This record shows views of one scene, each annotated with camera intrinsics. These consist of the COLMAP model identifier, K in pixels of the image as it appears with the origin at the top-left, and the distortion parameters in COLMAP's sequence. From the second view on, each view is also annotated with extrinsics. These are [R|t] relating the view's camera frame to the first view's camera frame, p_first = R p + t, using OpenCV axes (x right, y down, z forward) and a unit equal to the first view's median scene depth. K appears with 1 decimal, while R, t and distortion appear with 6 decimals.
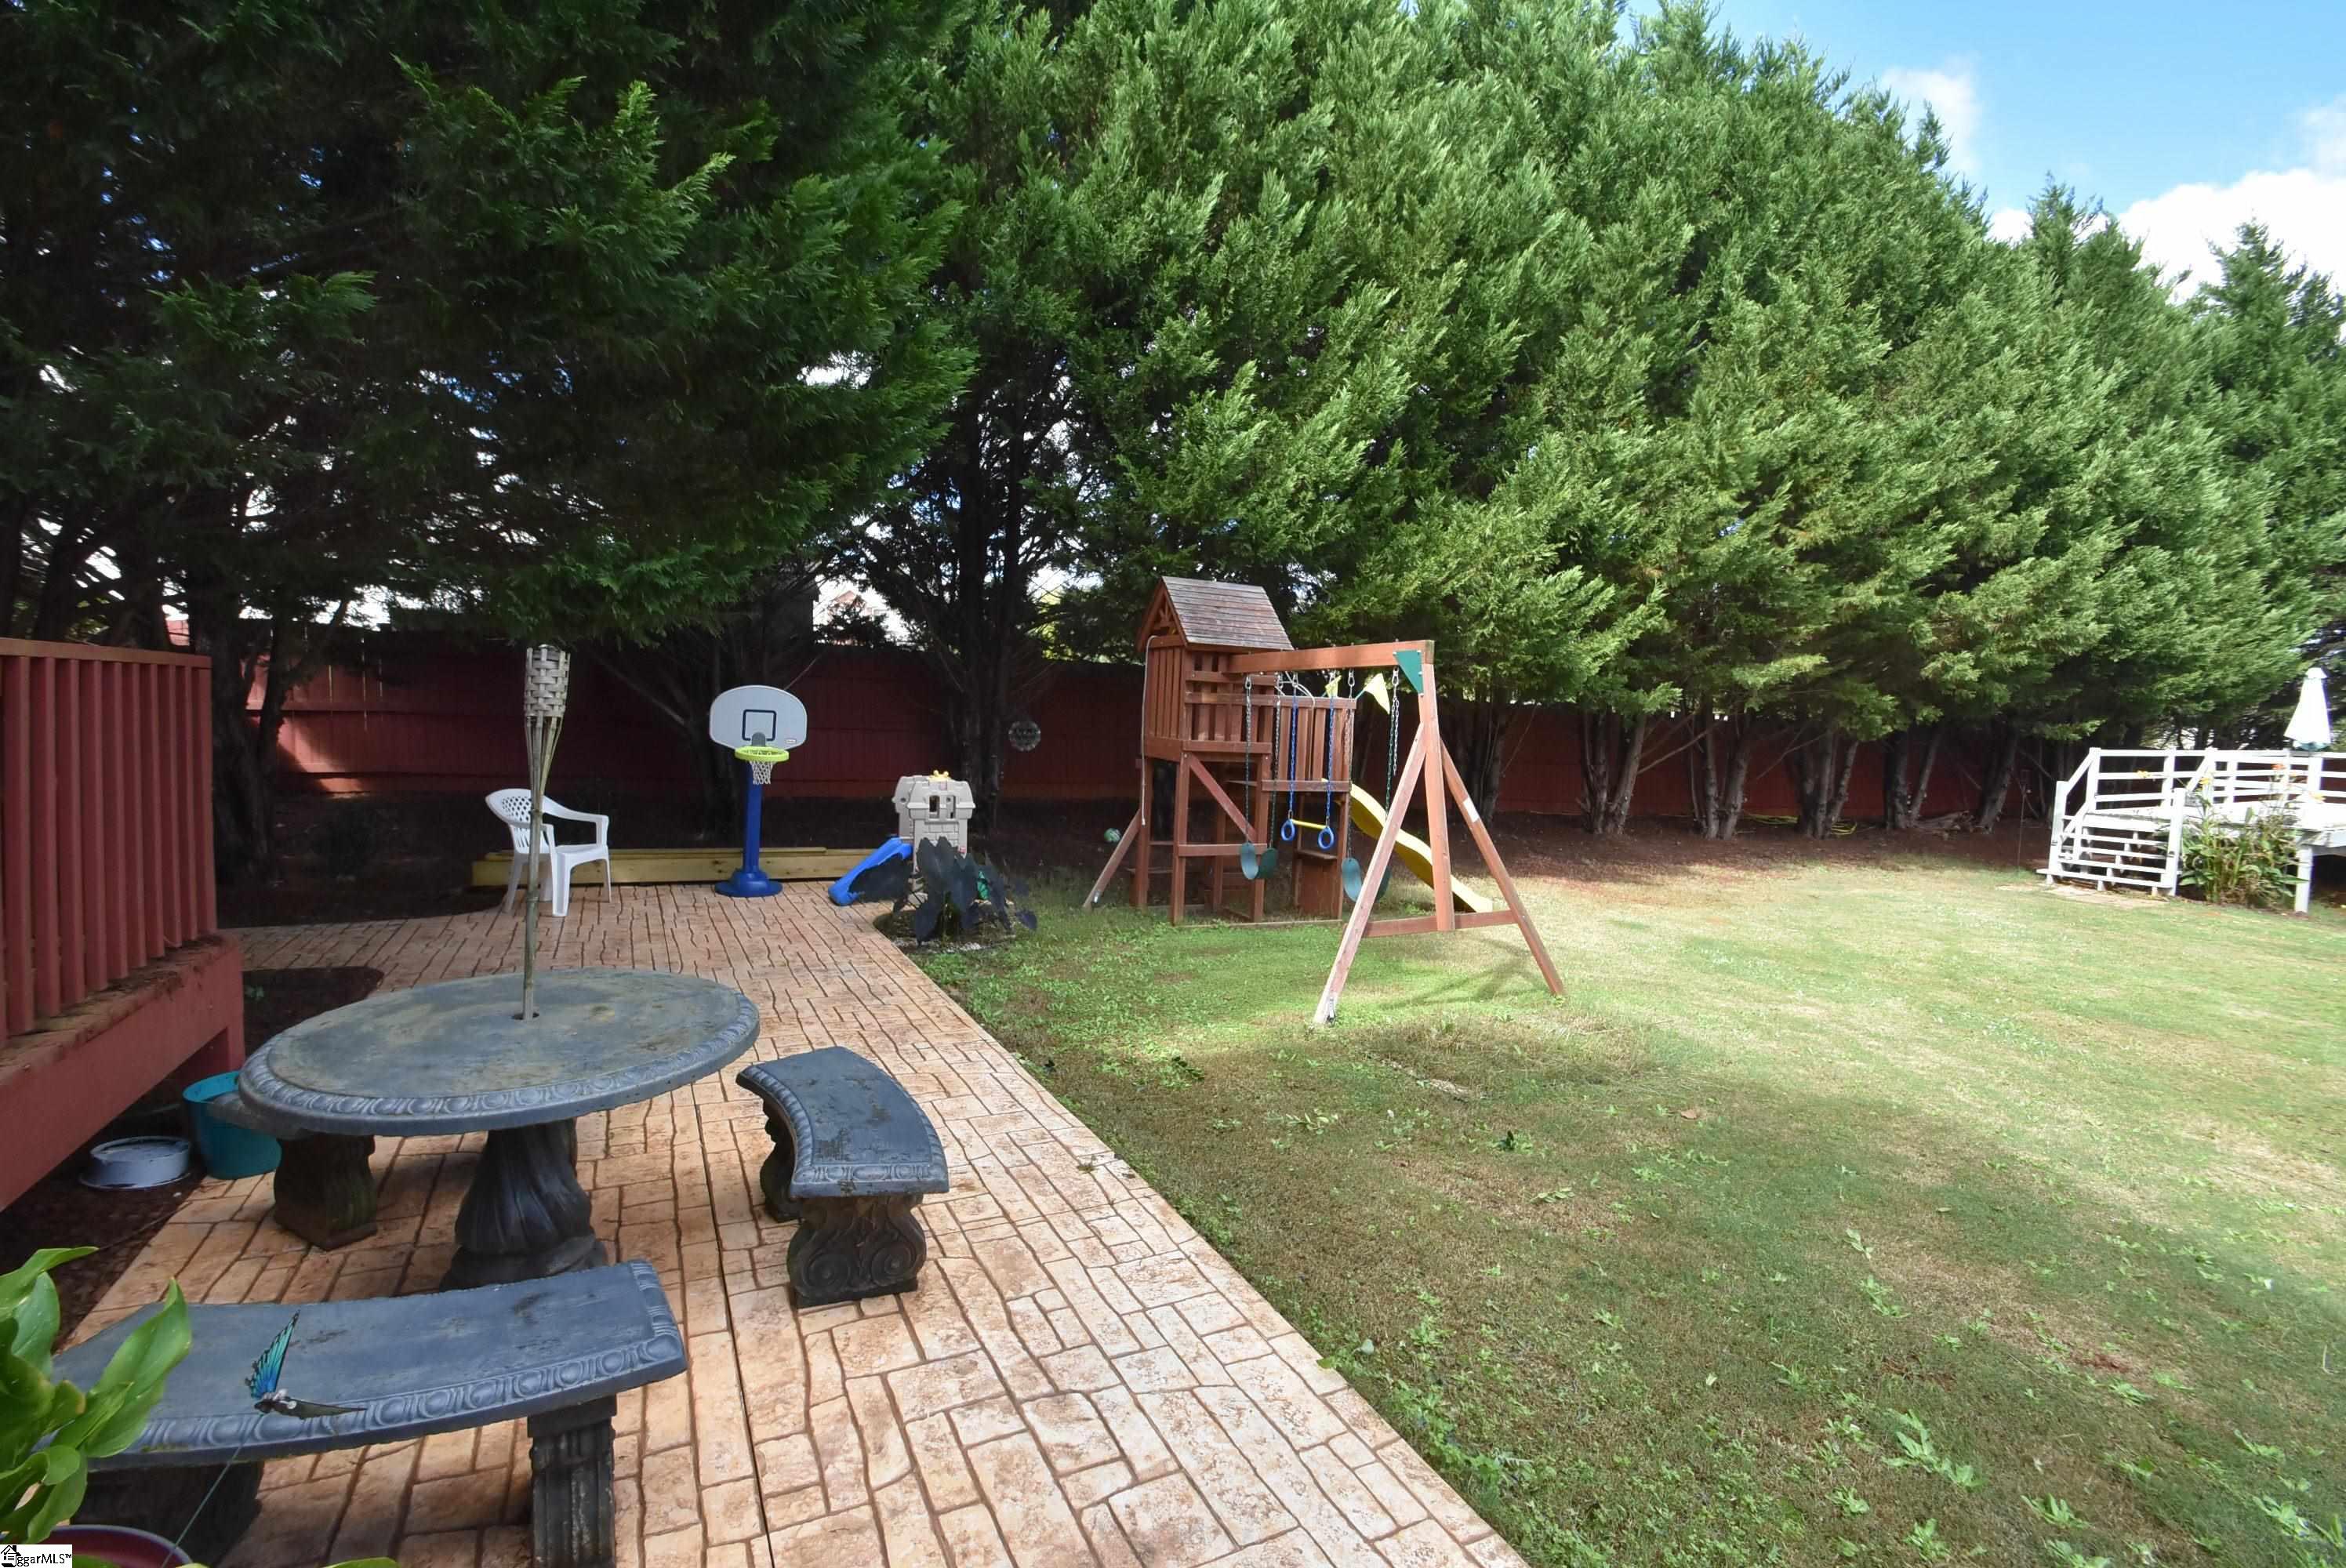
lens RADIAL K [[1031.3, 0, 1142.3], [0, 1031.3, 782.6], [0, 0, 1]] dist [0.002762, -0.008794]
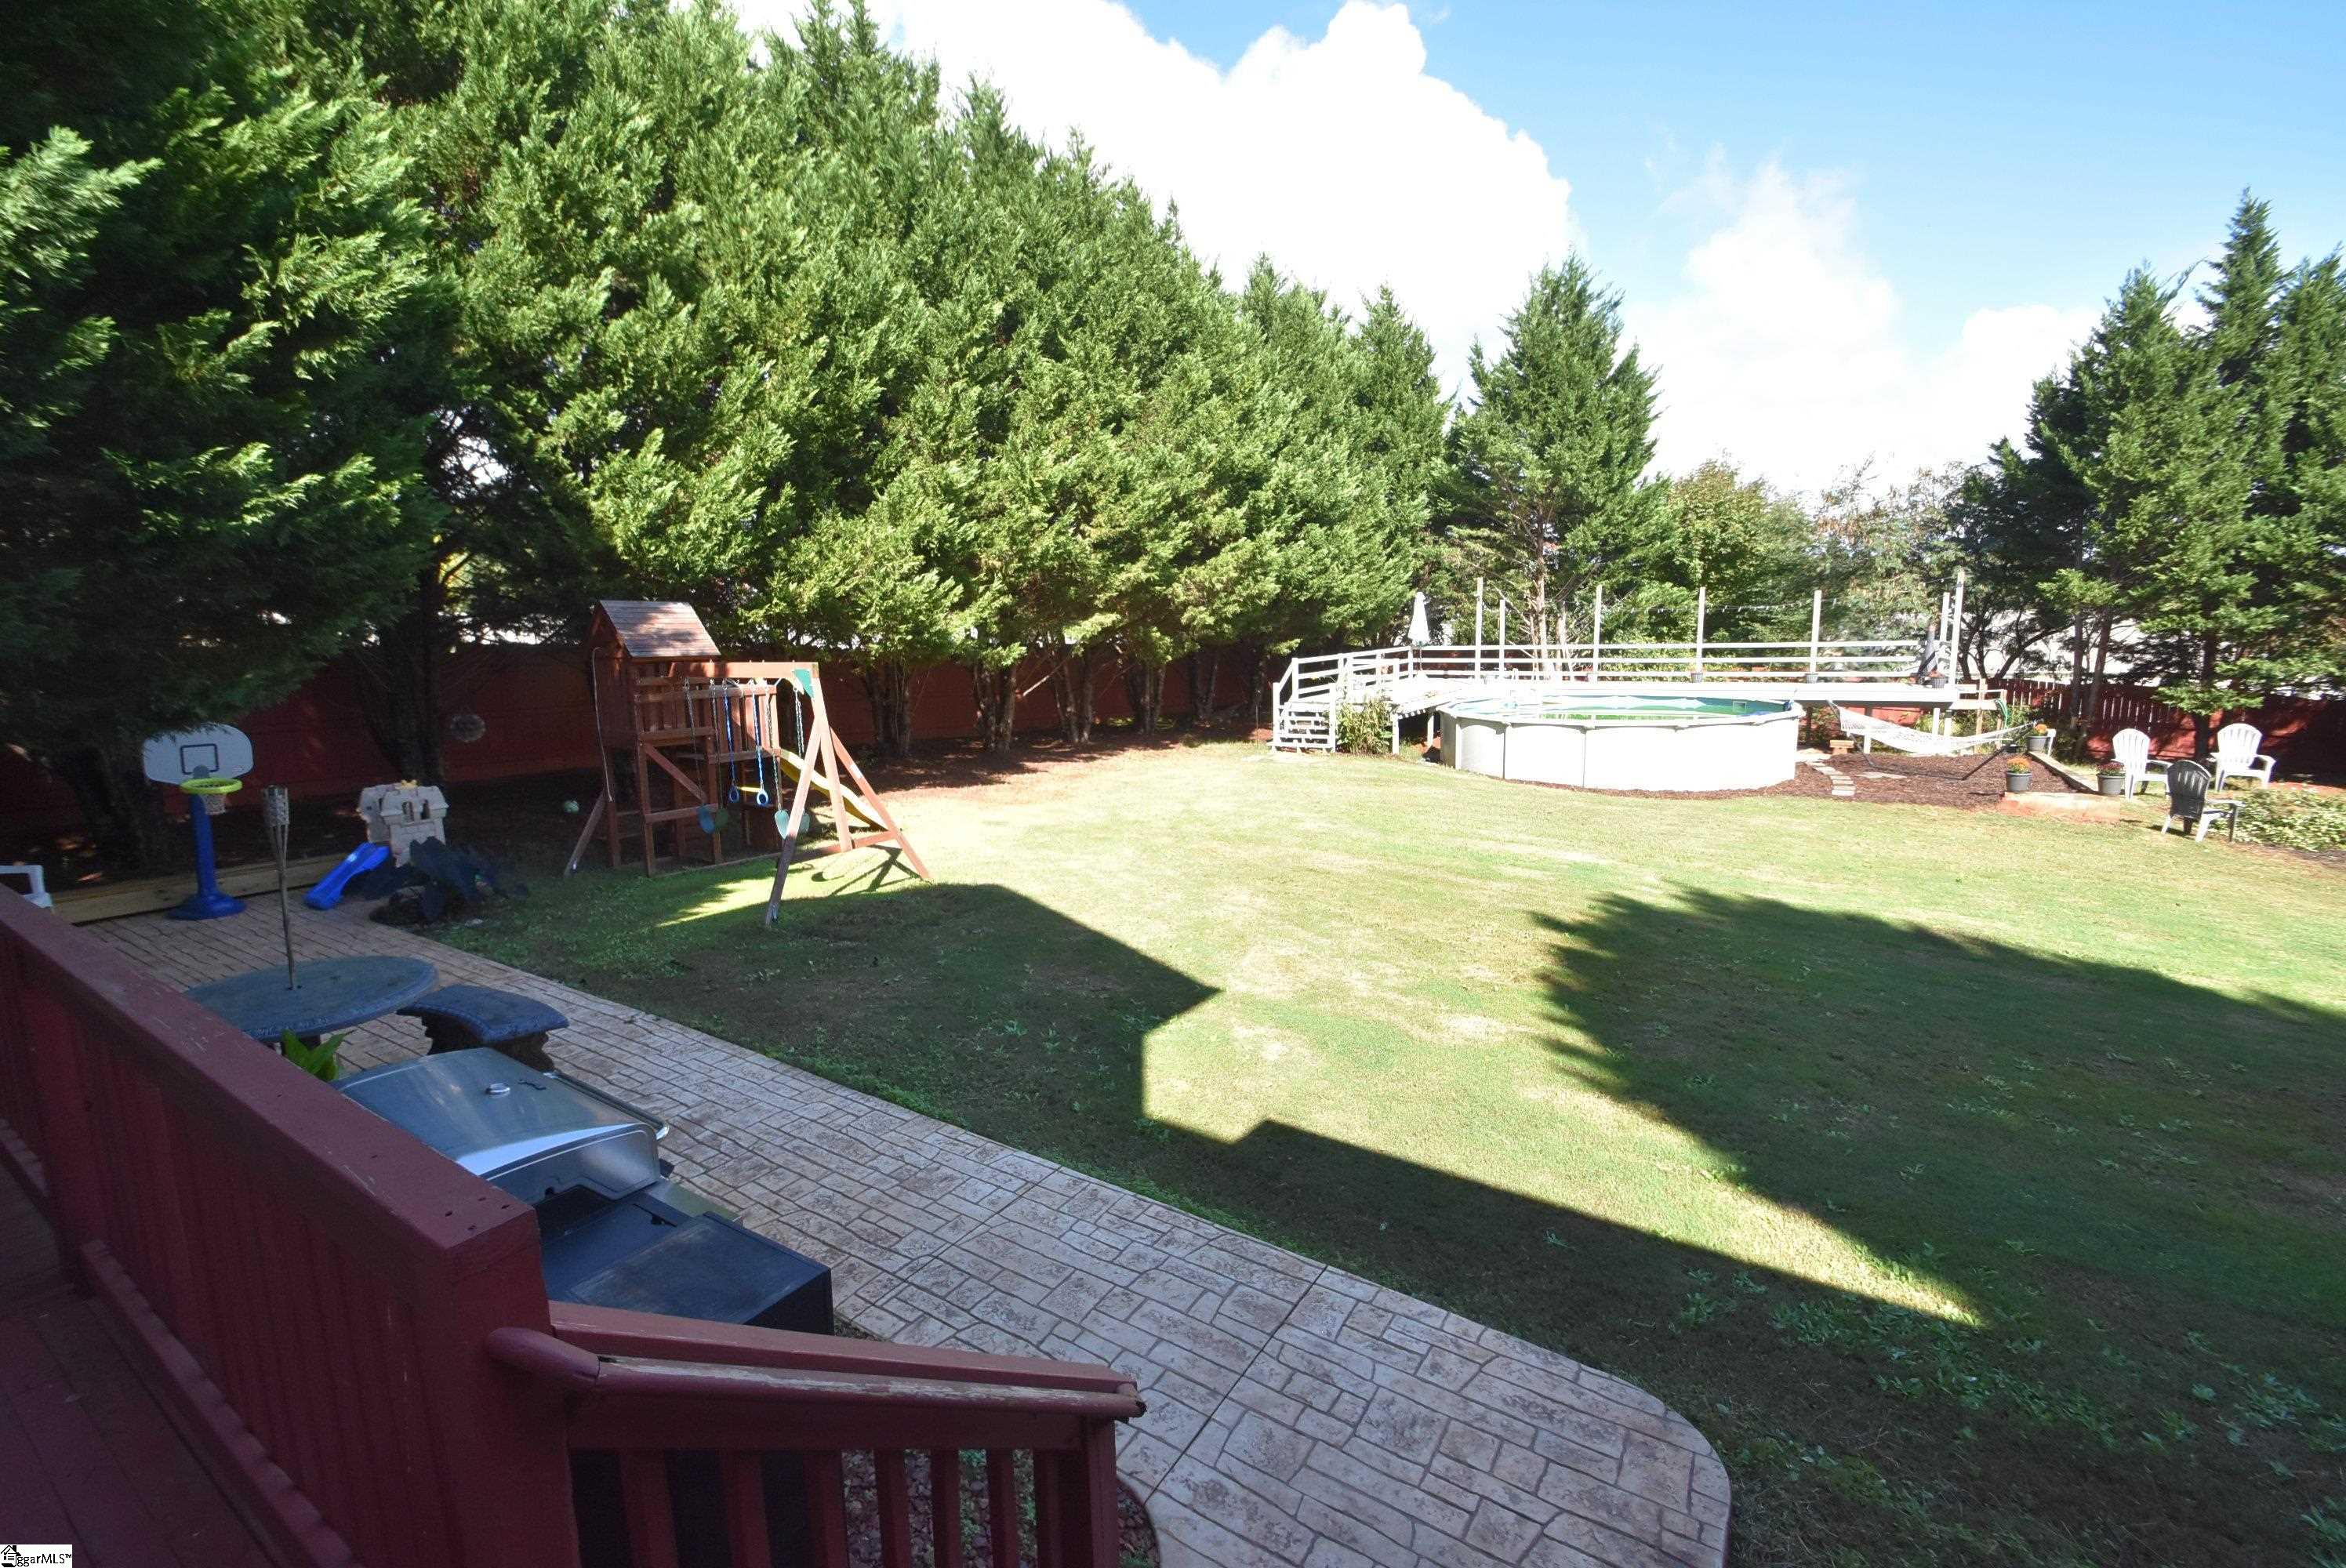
lens RADIAL K [[1031.3, 0, 1150.6], [0, 1031.3, 784.0], [0, 0, 1]] dist [0.002762, -0.008794]
pose [[0.865013, -0.125719, 0.485743, -0.032846], [0.081699, 0.990472, 0.110862, -0.057151], [-0.495053, -0.056213, 0.867043, -0.352133]]
